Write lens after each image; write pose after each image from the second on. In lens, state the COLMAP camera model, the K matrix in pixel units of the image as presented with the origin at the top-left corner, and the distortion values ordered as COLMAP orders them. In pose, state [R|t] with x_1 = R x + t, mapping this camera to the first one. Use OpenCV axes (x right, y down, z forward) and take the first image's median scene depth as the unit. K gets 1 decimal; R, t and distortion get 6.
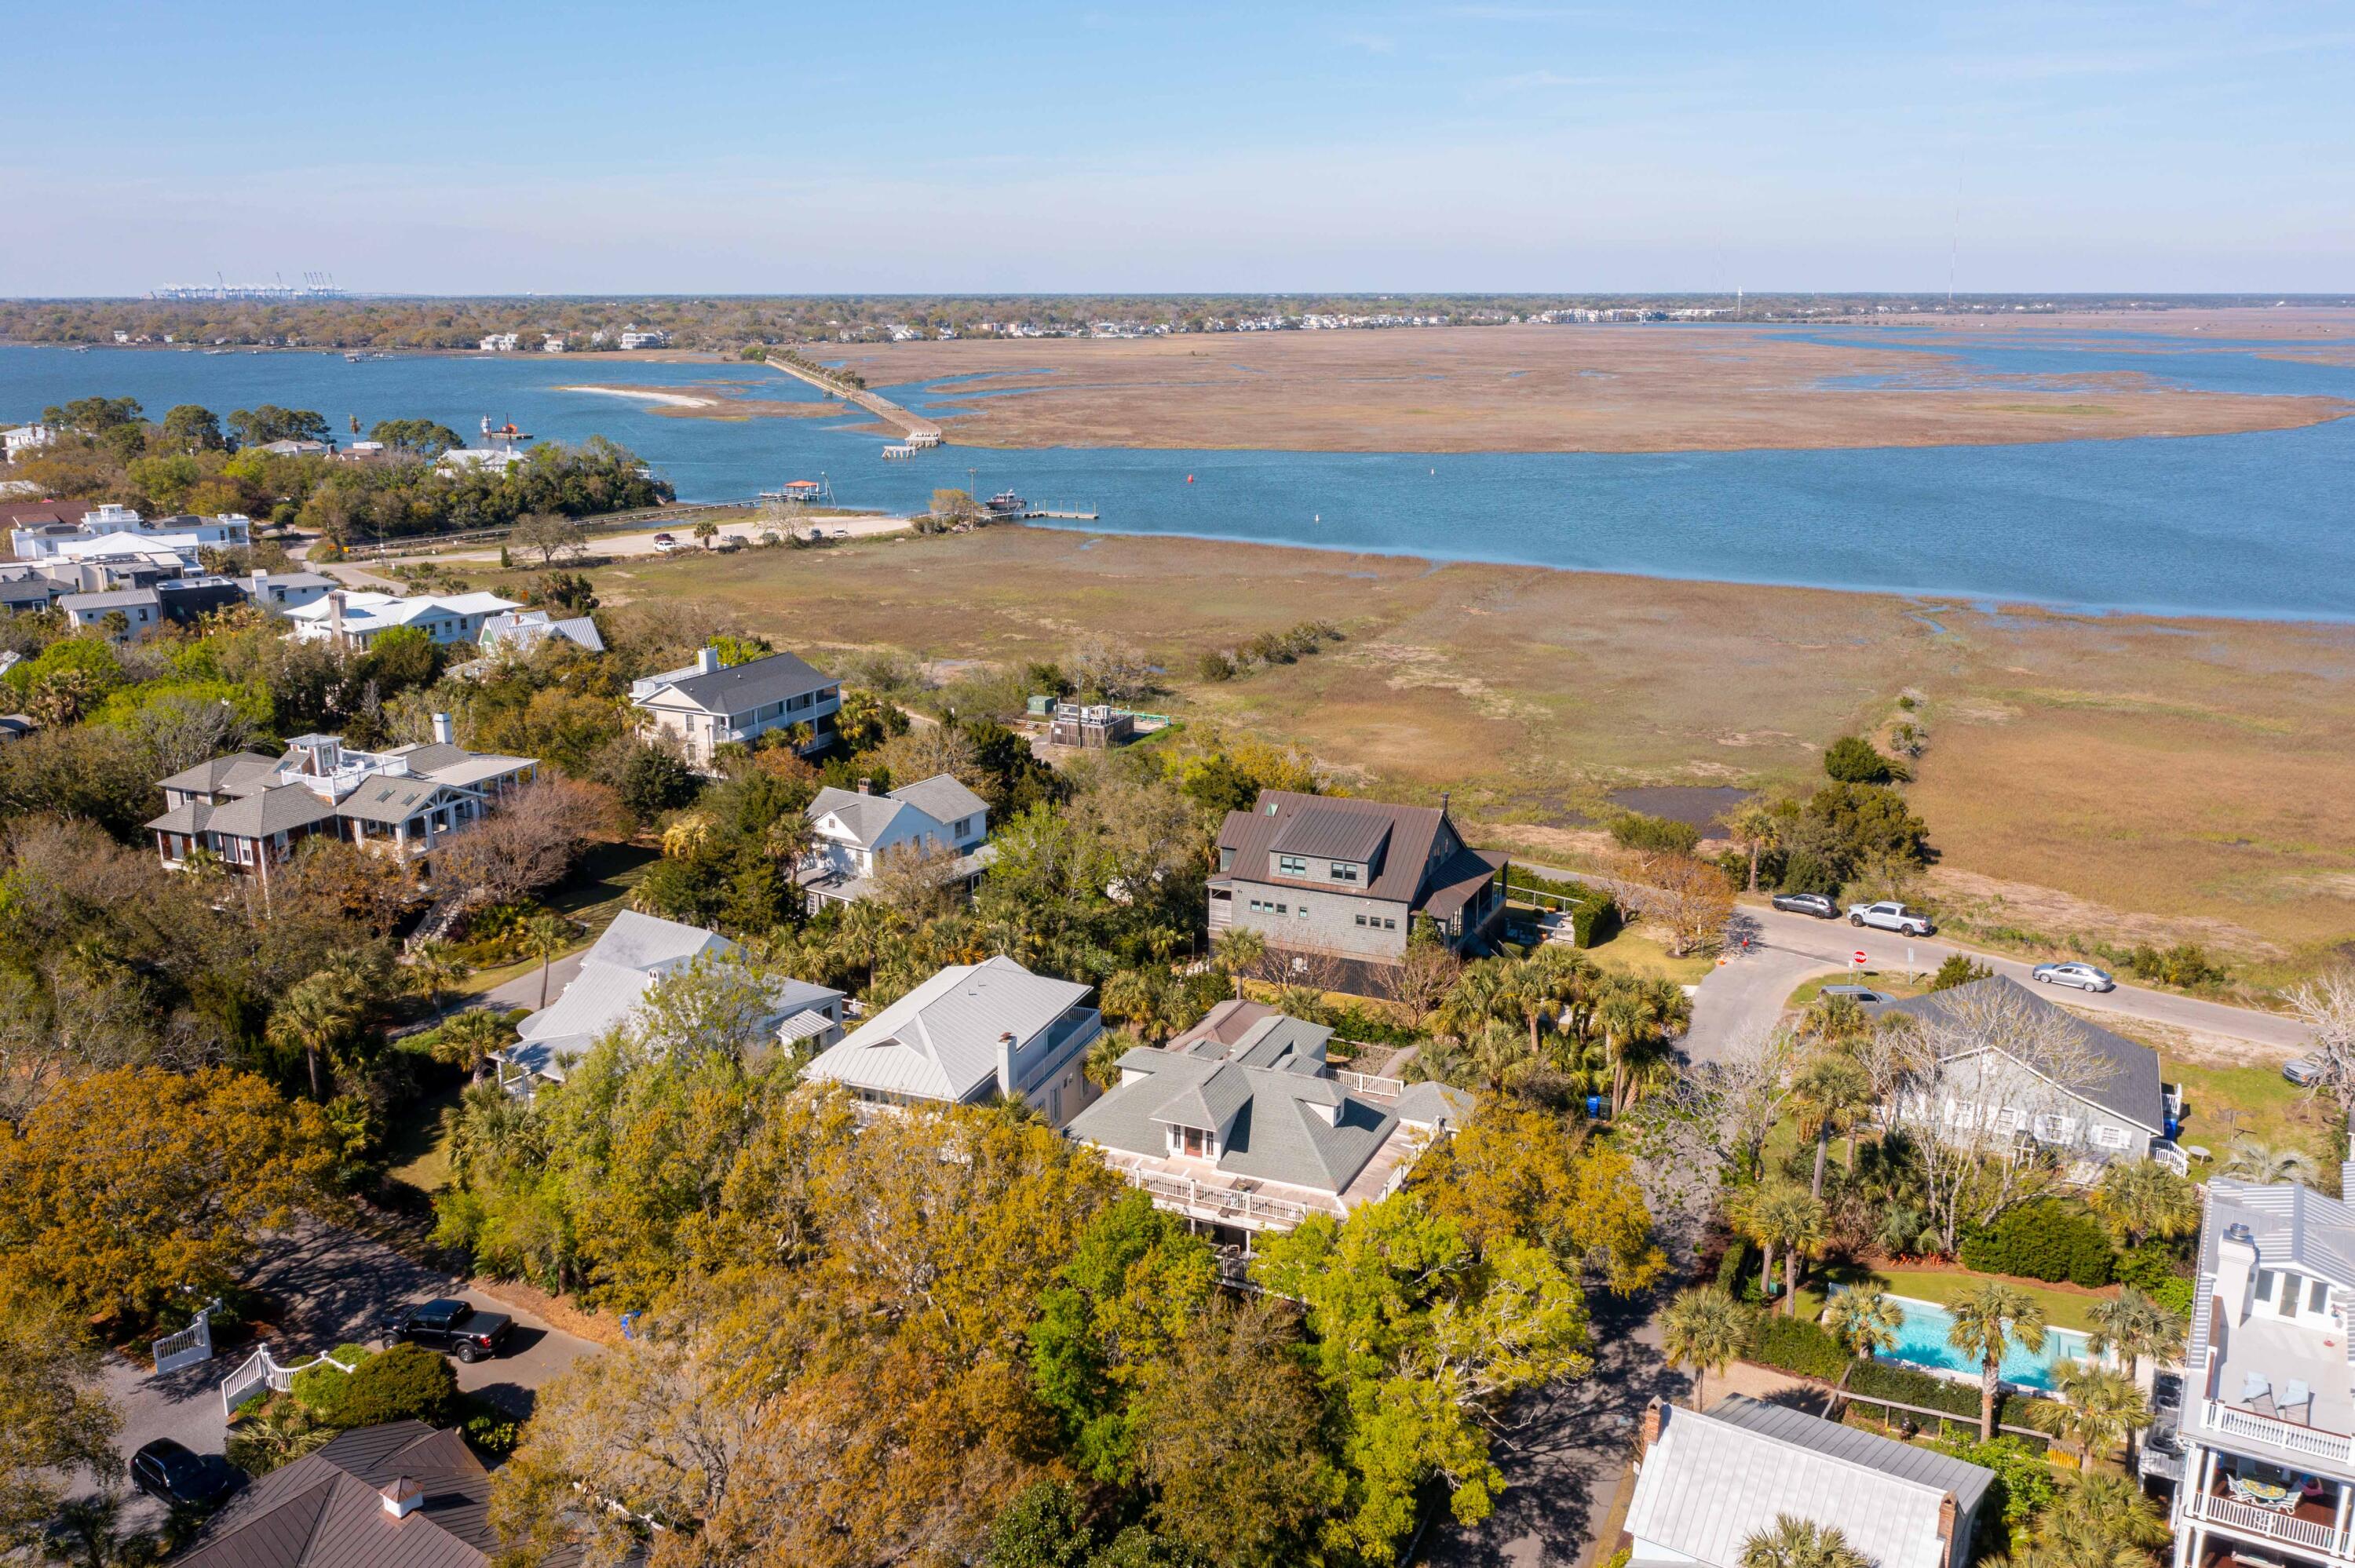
lens RADIAL K [[1900.0, 0, 1177.5], [0, 1900.0, 784.0], [0, 0, 1]] dist [-0.010496, 0.007232]
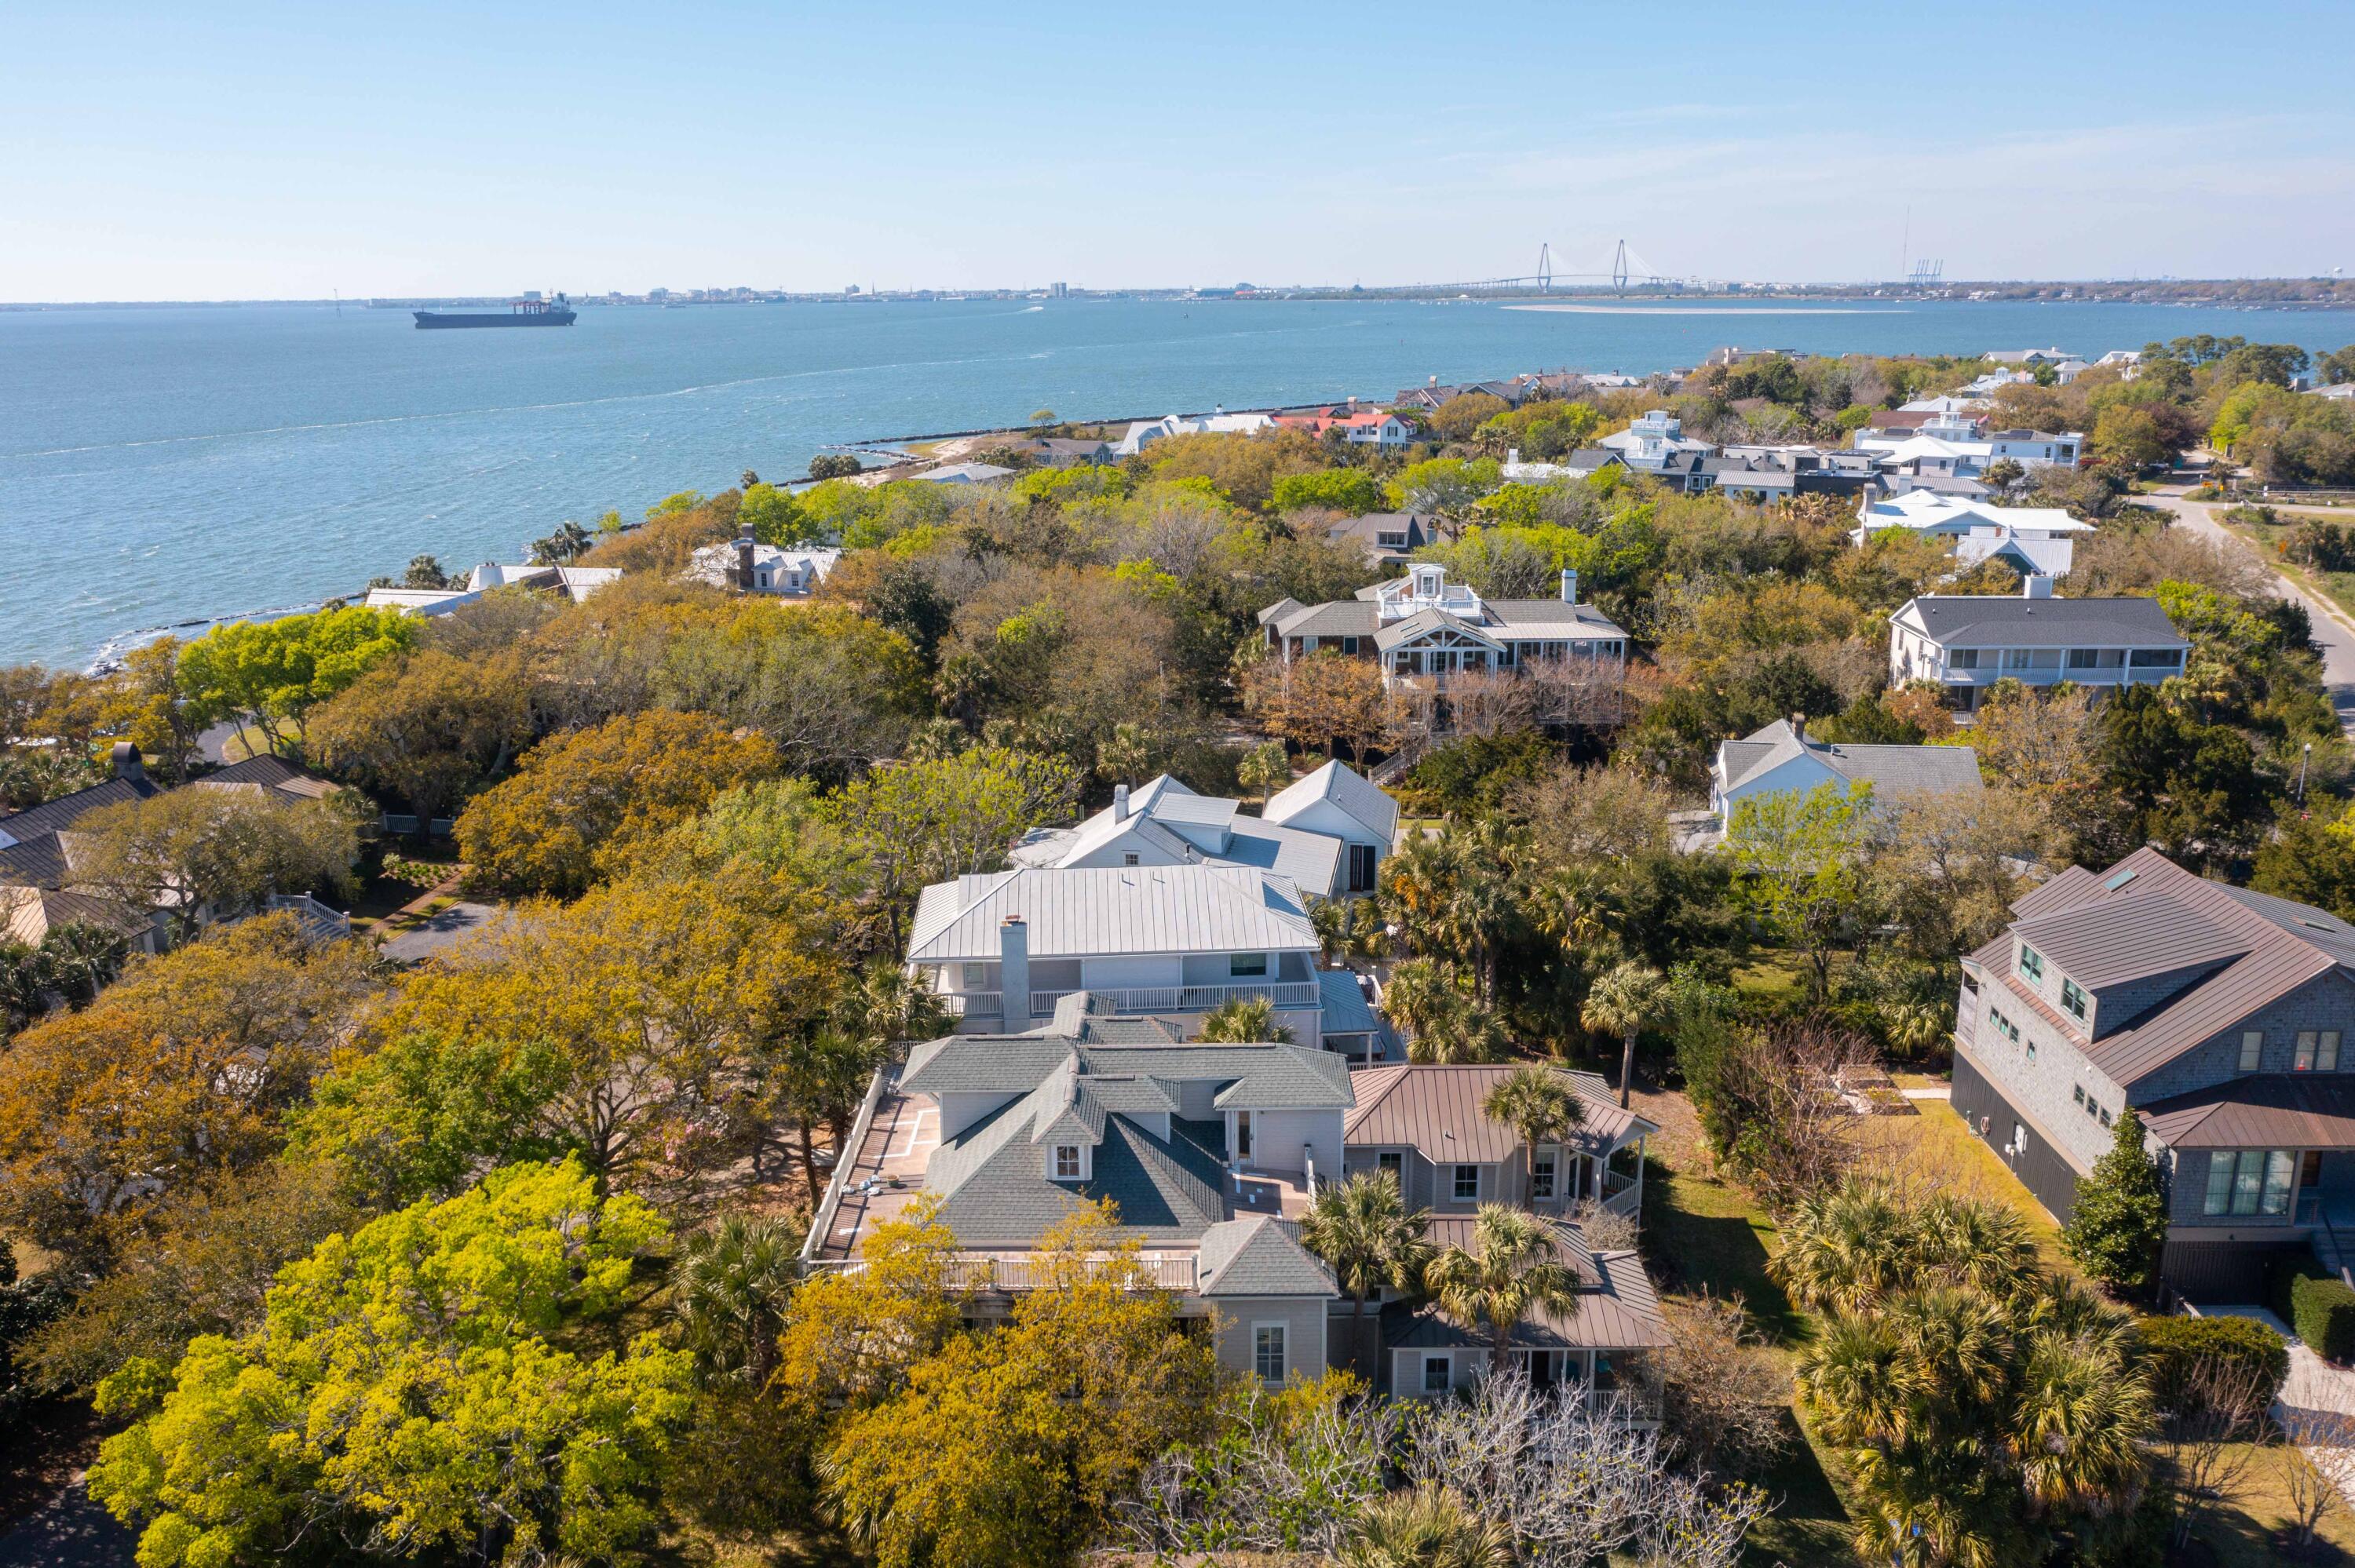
lens RADIAL K [[1859.2, 0, 1177.5], [0, 1859.2, 784.0], [0, 0, 1]] dist [-0.005172, 0.000541]
pose [[0.407683, 0.233277, -0.882823, 0.259338], [-0.220115, 0.963412, 0.152924, -0.023204], [0.886196, 0.131978, 0.444115, 0.304118]]
